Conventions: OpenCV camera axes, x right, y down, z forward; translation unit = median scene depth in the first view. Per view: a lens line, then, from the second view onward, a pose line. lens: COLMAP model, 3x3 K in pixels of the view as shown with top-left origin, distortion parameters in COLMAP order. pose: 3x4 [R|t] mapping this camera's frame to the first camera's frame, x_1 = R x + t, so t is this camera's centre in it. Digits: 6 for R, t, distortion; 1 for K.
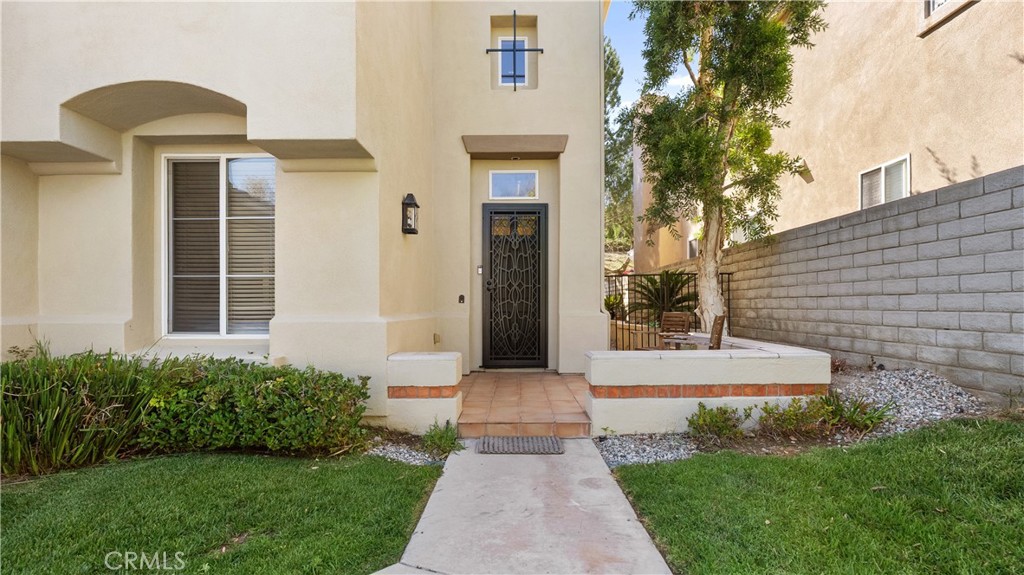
lens RADIAL K [[471.8, 0, 513.3], [0, 471.8, 302.5], [0, 0, 1]] dist [-0.000892, -0.000278]
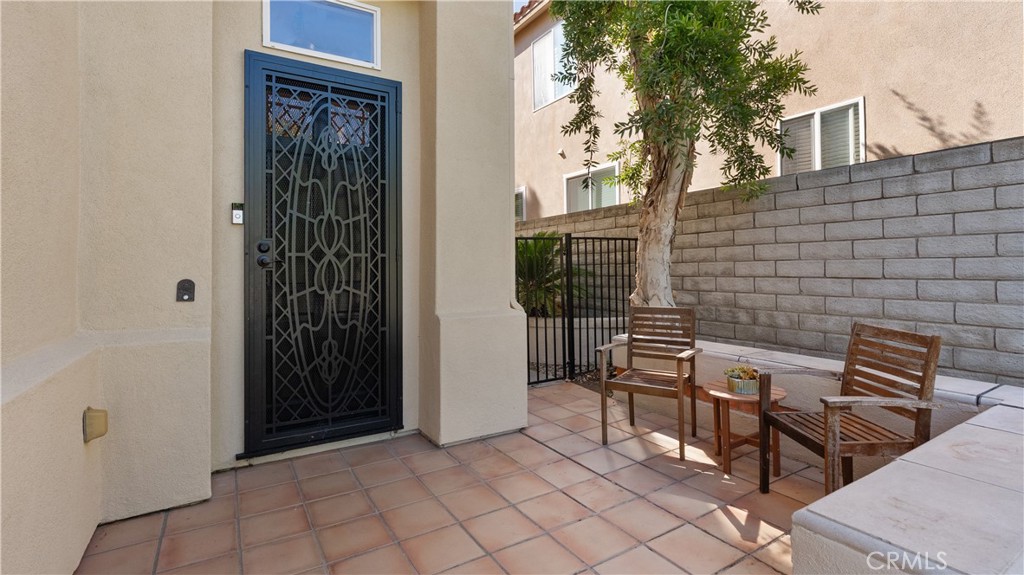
lens RADIAL K [[475.9, 0, 514.1], [0, 475.9, 264.4], [0, 0, 1]] dist [-0.002548, -0.000134]
pose [[0.851218, -0.001773, 0.524810, -0.088452], [0.004530, 0.999982, -0.003969, -0.025773], [-0.524793, 0.005756, 0.851210, 0.572374]]
